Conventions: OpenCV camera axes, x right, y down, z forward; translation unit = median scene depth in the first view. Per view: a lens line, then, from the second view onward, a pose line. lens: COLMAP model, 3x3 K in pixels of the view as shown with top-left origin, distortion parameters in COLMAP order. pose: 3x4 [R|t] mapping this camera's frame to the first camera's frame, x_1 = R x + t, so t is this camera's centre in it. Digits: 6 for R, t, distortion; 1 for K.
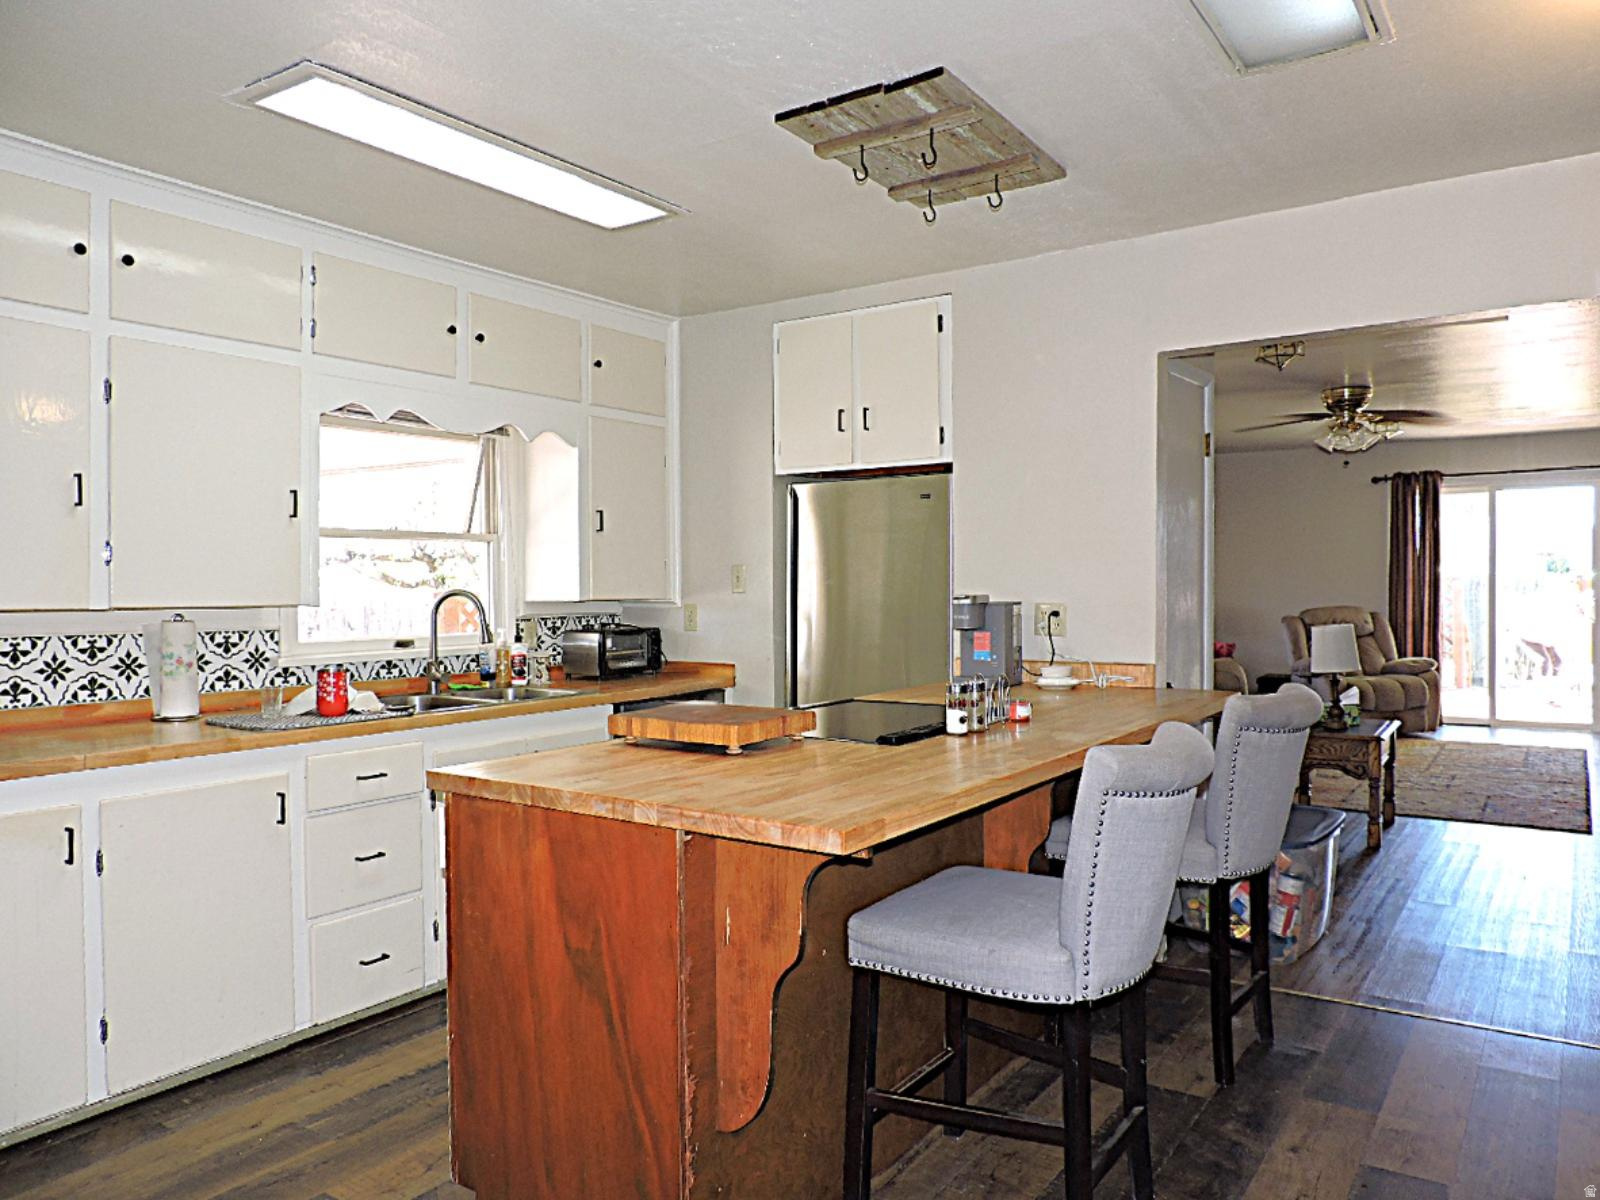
lens RADIAL K [[1161.7, 0, 809.6], [0, 1161.7, 606.4], [0, 0, 1]] dist [-0.023521, 0.006389]
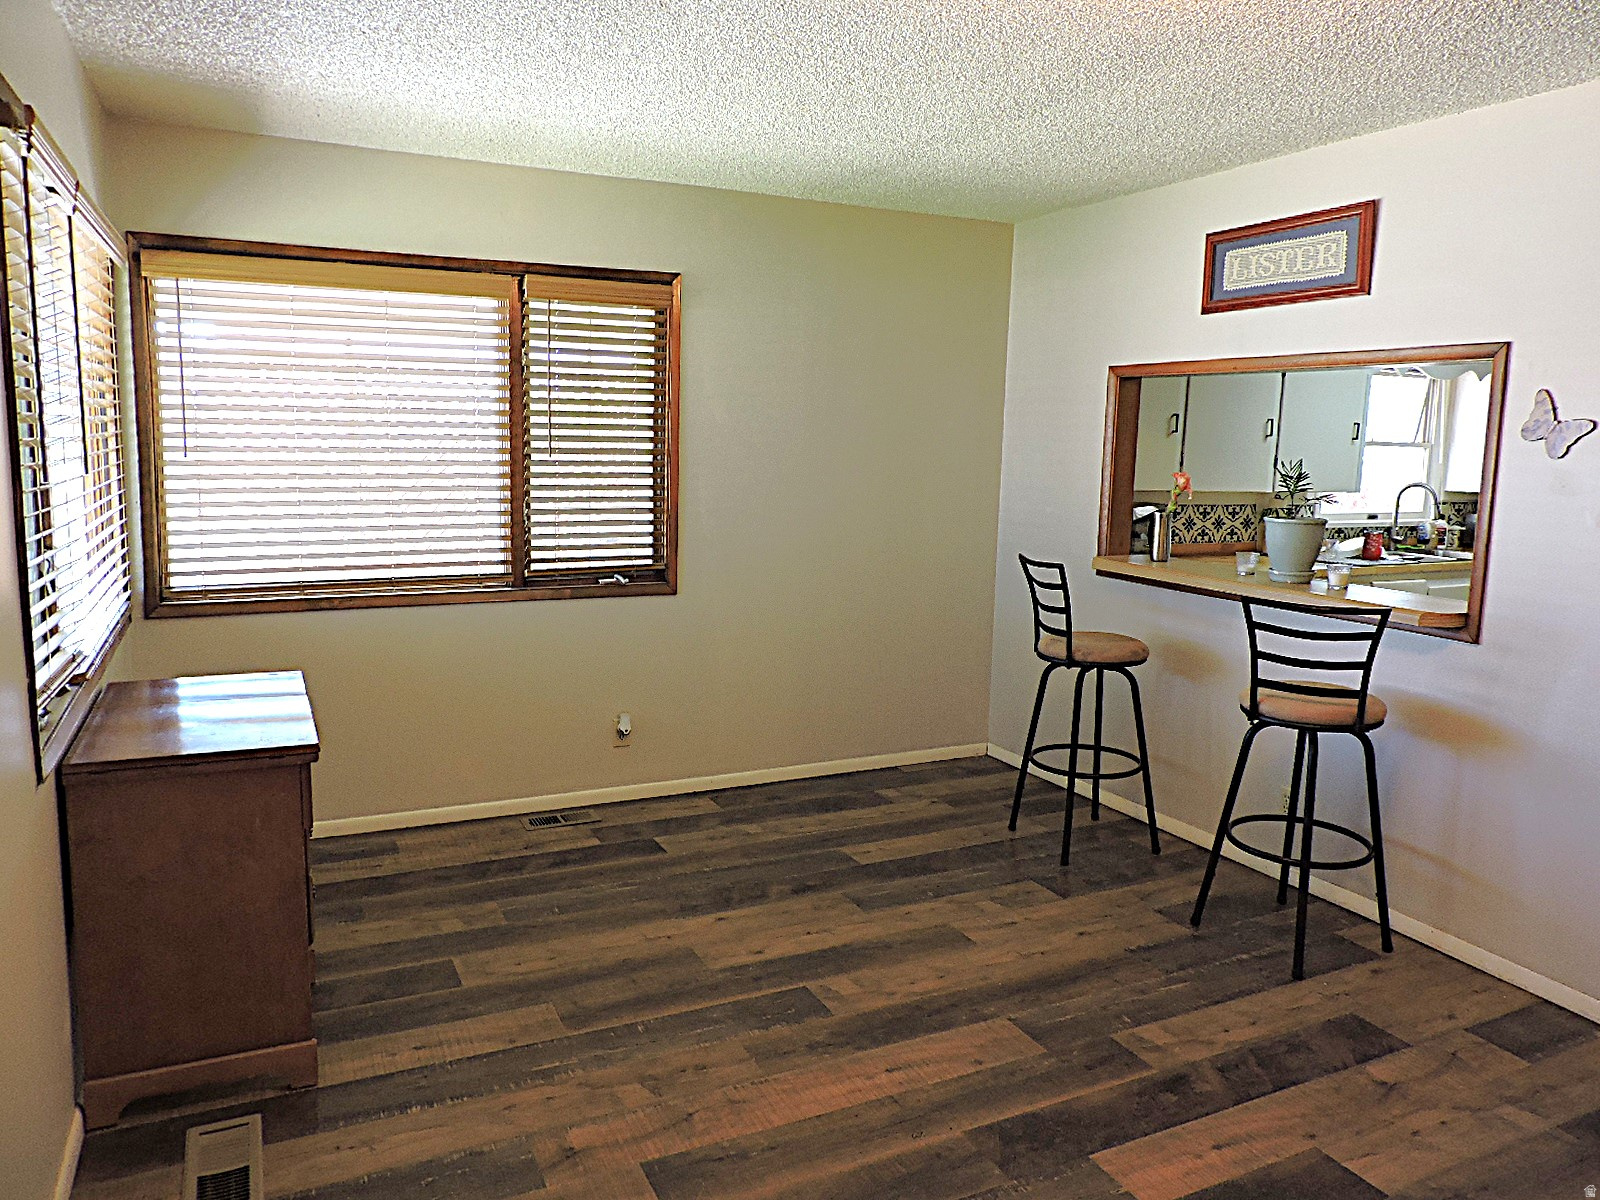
lens RADIAL K [[1161.7, 0, 800.3], [0, 1161.7, 602.1], [0, 0, 1]] dist [-0.023521, 0.006389]
pose [[0.866016, 0.092210, -0.491441, -0.291212], [-0.035088, 0.991633, 0.124231, -0.021914], [0.498784, -0.090342, 0.862005, -0.815006]]
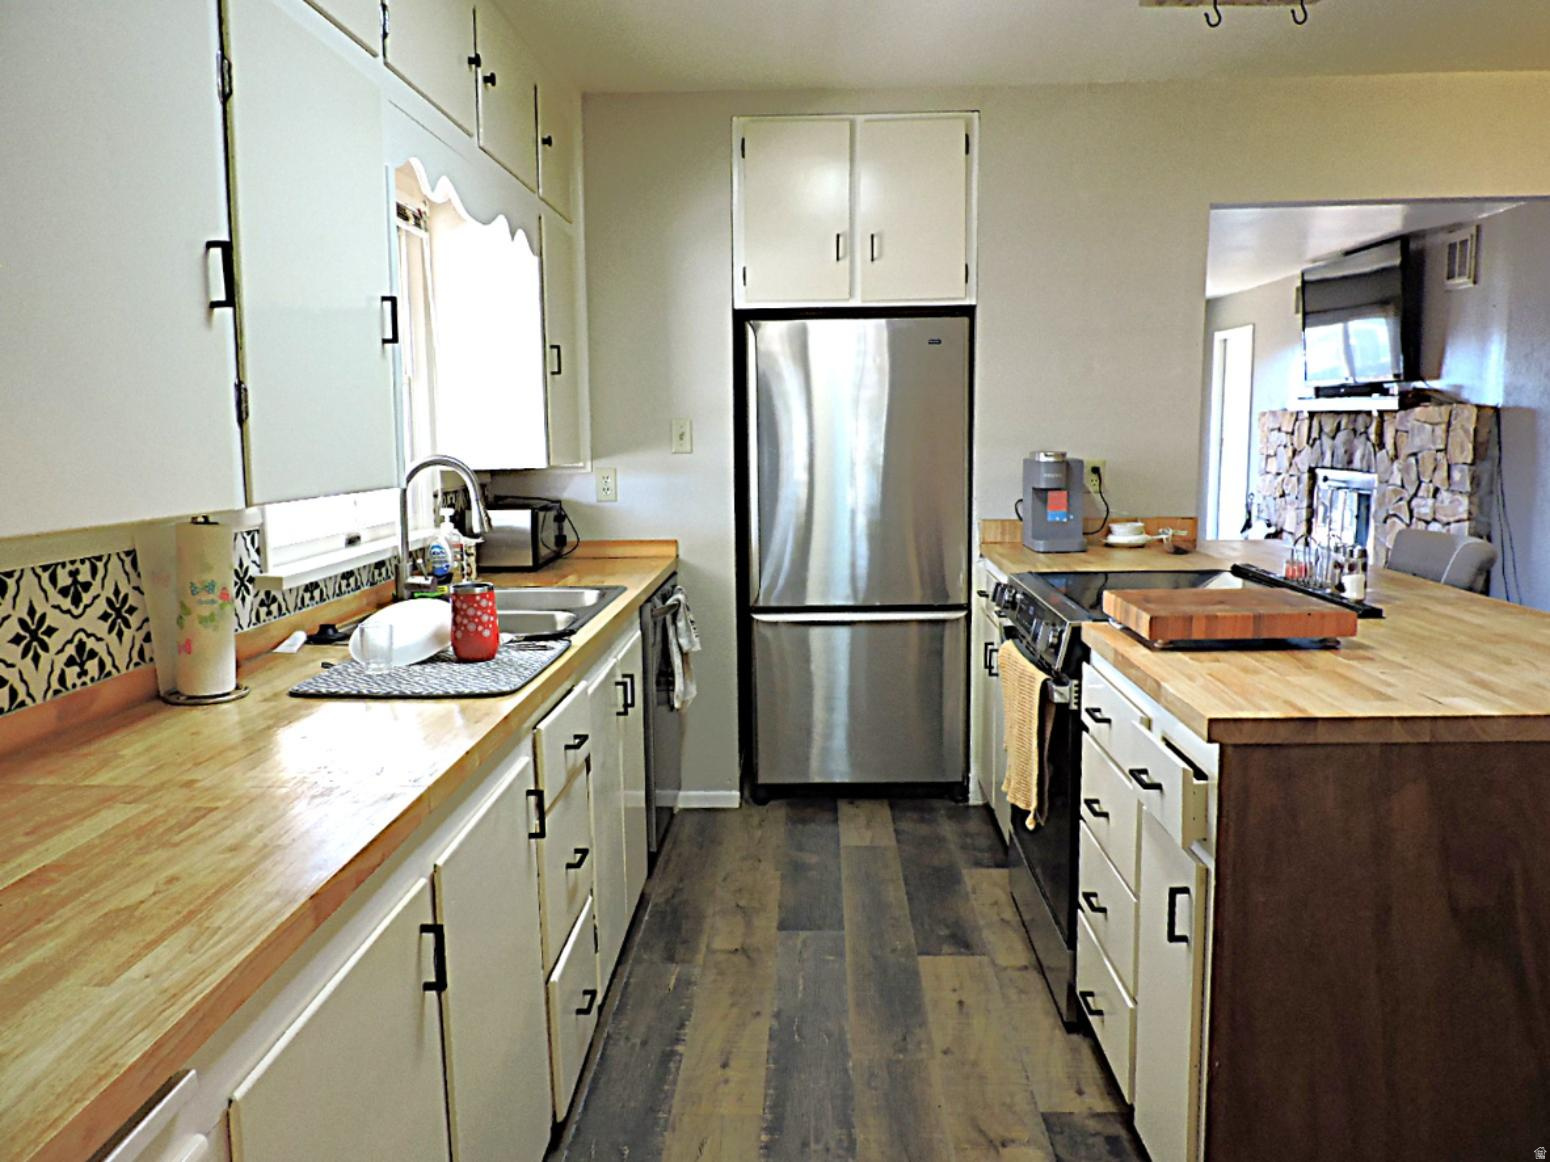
lens RADIAL K [[1125.4, 0, 788.3], [0, 1125.4, 615.0], [0, 0, 1]] dist [-0.023521, 0.006389]
pose [[0.838145, -0.095833, 0.536962, -0.580837], [0.020863, 0.989356, 0.144009, -0.015207], [-0.545048, -0.109498, 0.831224, 0.374403]]
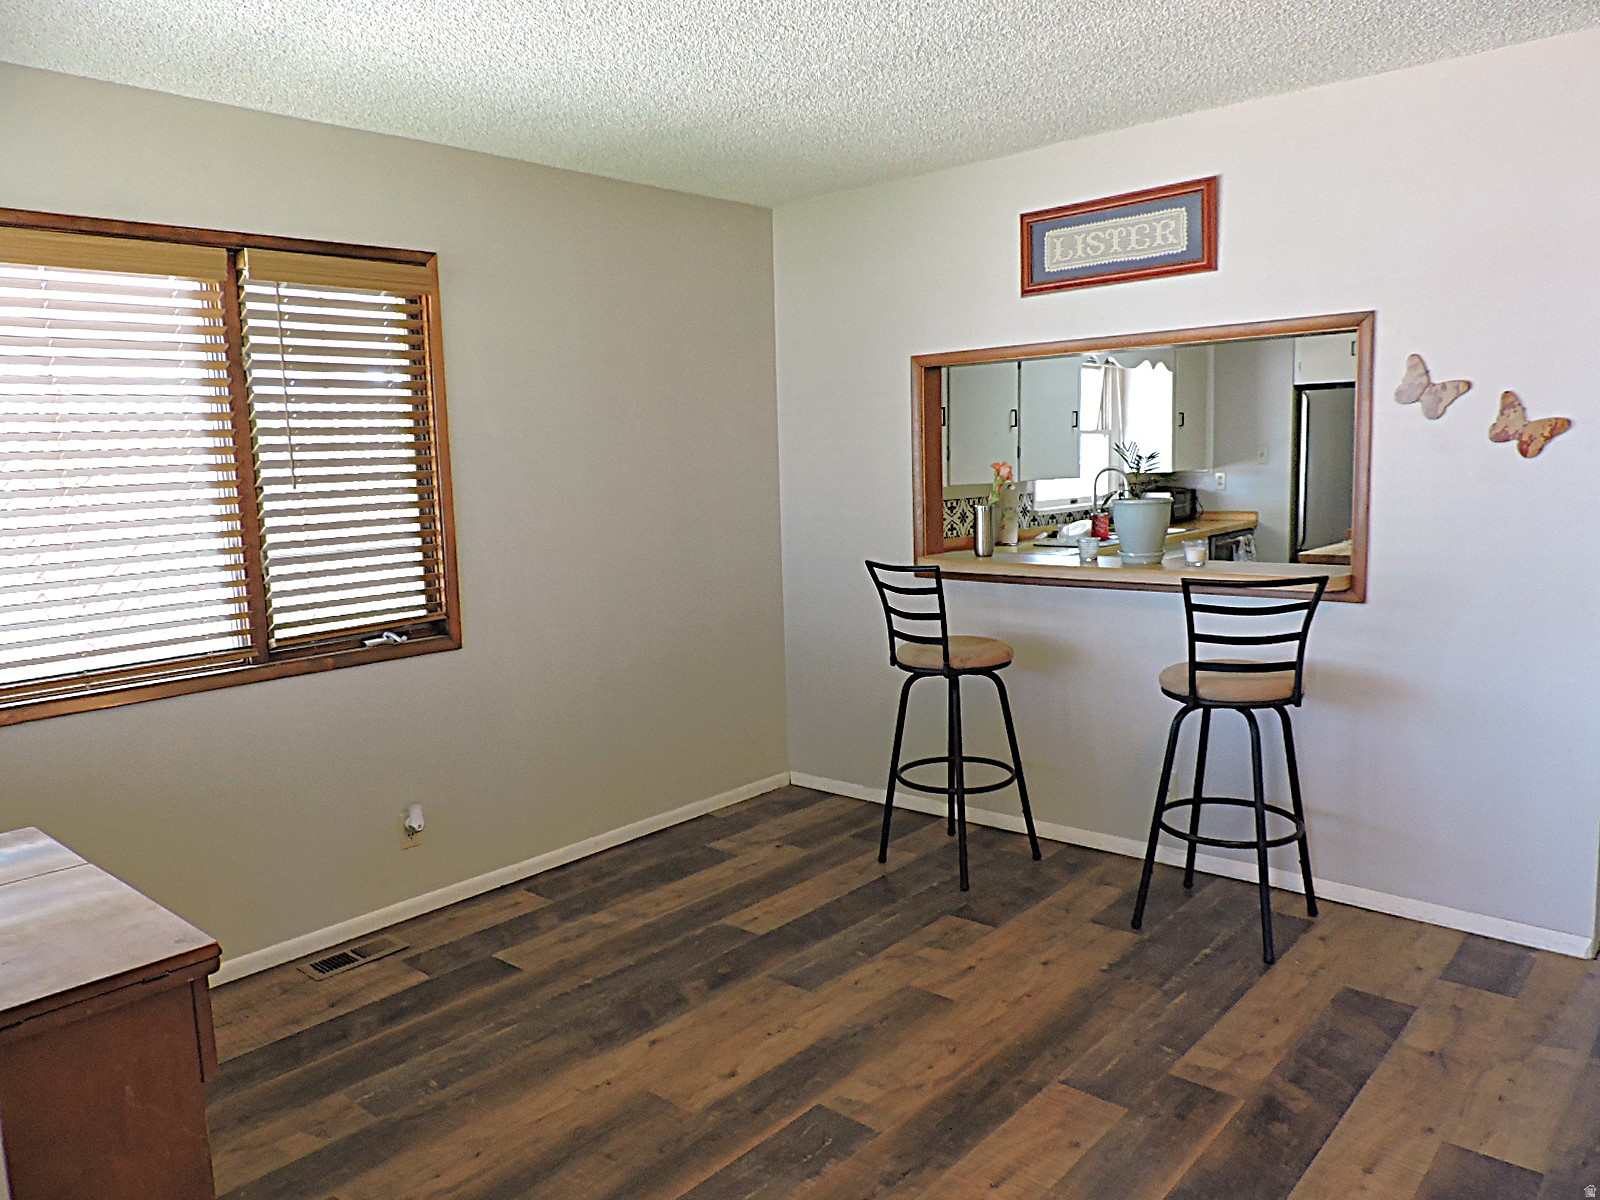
lens RADIAL K [[1161.7, 0, 803.0], [0, 1161.7, 600.9], [0, 0, 1]] dist [-0.023521, 0.006389]
pose [[0.991487, -0.014587, -0.129383, -0.608864], [0.027919, 0.994410, 0.101833, -0.005400], [0.127174, -0.104578, 0.986352, -0.754033]]
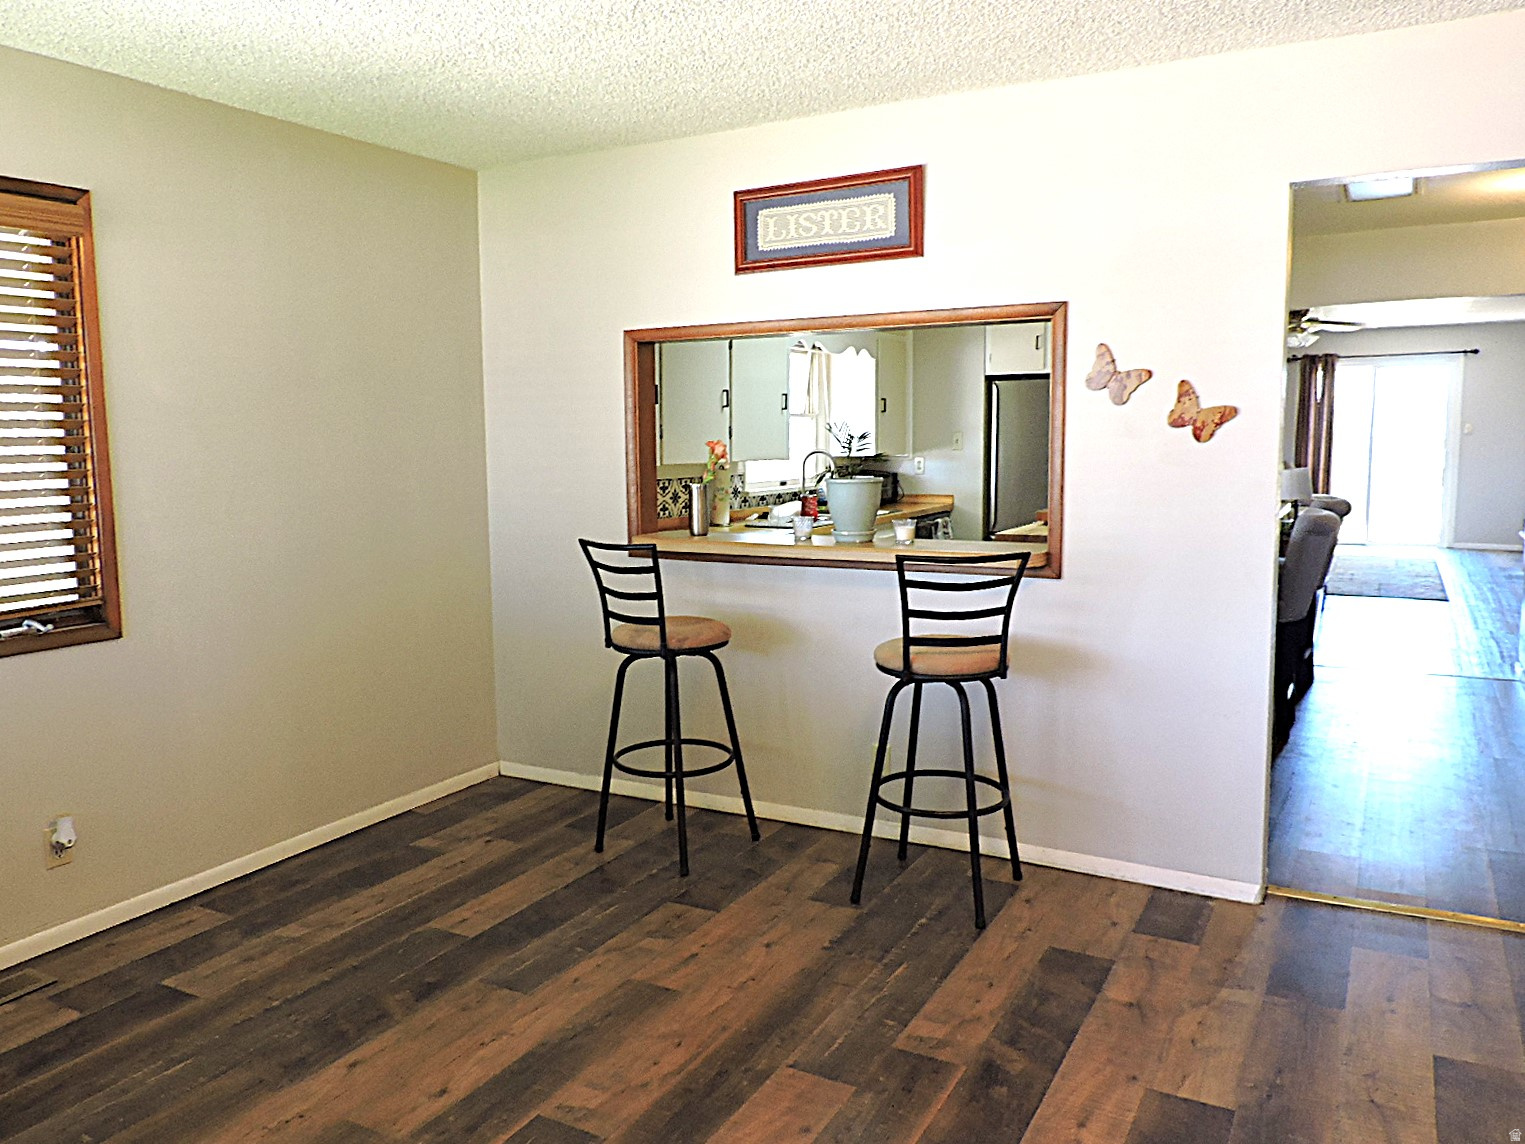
lens RADIAL K [[1151.4, 0, 768.5], [0, 1151.4, 576.7], [0, 0, 1]] dist [-0.027112, 0.008514]
pose [[0.995375, -0.022859, 0.093311, -0.618479], [0.013577, 0.995003, 0.098919, 0.002904], [-0.095106, -0.097195, 0.990711, -0.718331]]
